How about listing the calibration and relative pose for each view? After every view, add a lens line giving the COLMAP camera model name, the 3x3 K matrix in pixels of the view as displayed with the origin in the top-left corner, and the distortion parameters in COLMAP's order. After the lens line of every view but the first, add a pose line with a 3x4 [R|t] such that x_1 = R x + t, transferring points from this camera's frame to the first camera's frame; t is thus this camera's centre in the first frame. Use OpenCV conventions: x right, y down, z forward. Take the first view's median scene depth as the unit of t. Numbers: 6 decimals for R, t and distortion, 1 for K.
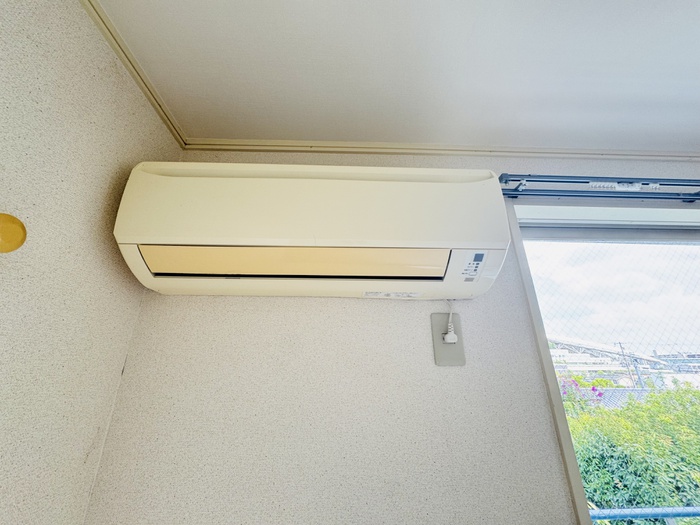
lens RADIAL K [[281.4, 0, 350.0], [0, 281.4, 262.5], [0, 0, 1]] dist [-0.001588, 0.000130]
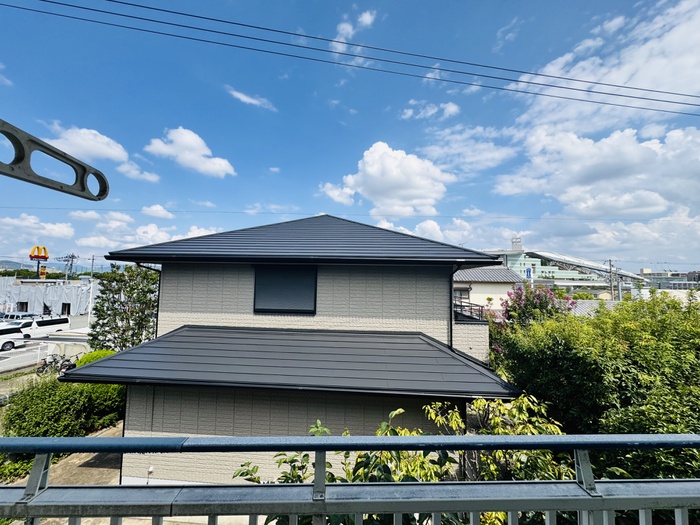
lens RADIAL K [[281.0, 0, 350.1], [0, 281.0, 260.4], [0, 0, 1]] dist [-0.002216, 0.000235]
pose [[0.999797, 0.019911, -0.003130, 0.146759], [-0.018166, 0.957459, 0.287996, 0.074918], [0.008731, -0.287881, 0.957626, 0.121787]]
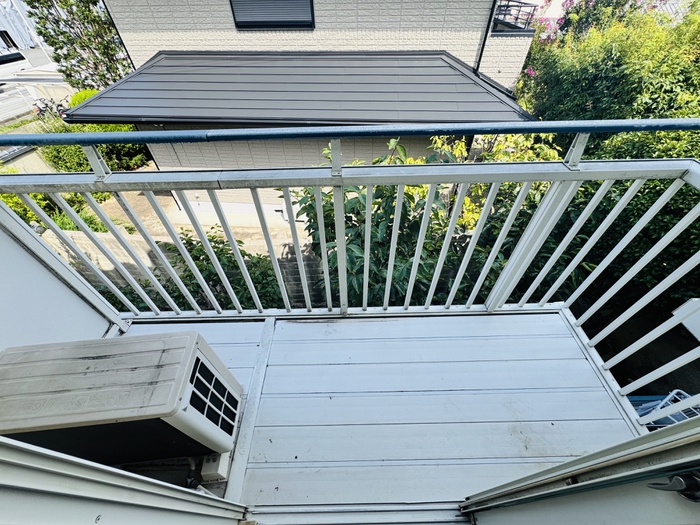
lens RADIAL K [[281.4, 0, 350.0], [0, 281.4, 262.5], [0, 0, 1]] dist [-0.001588, 0.000130]
pose [[0.999754, 0.007388, -0.020935, 0.144550], [0.016205, 0.401681, 0.915636, 0.100140], [0.015174, -0.915750, 0.401462, 0.103219]]
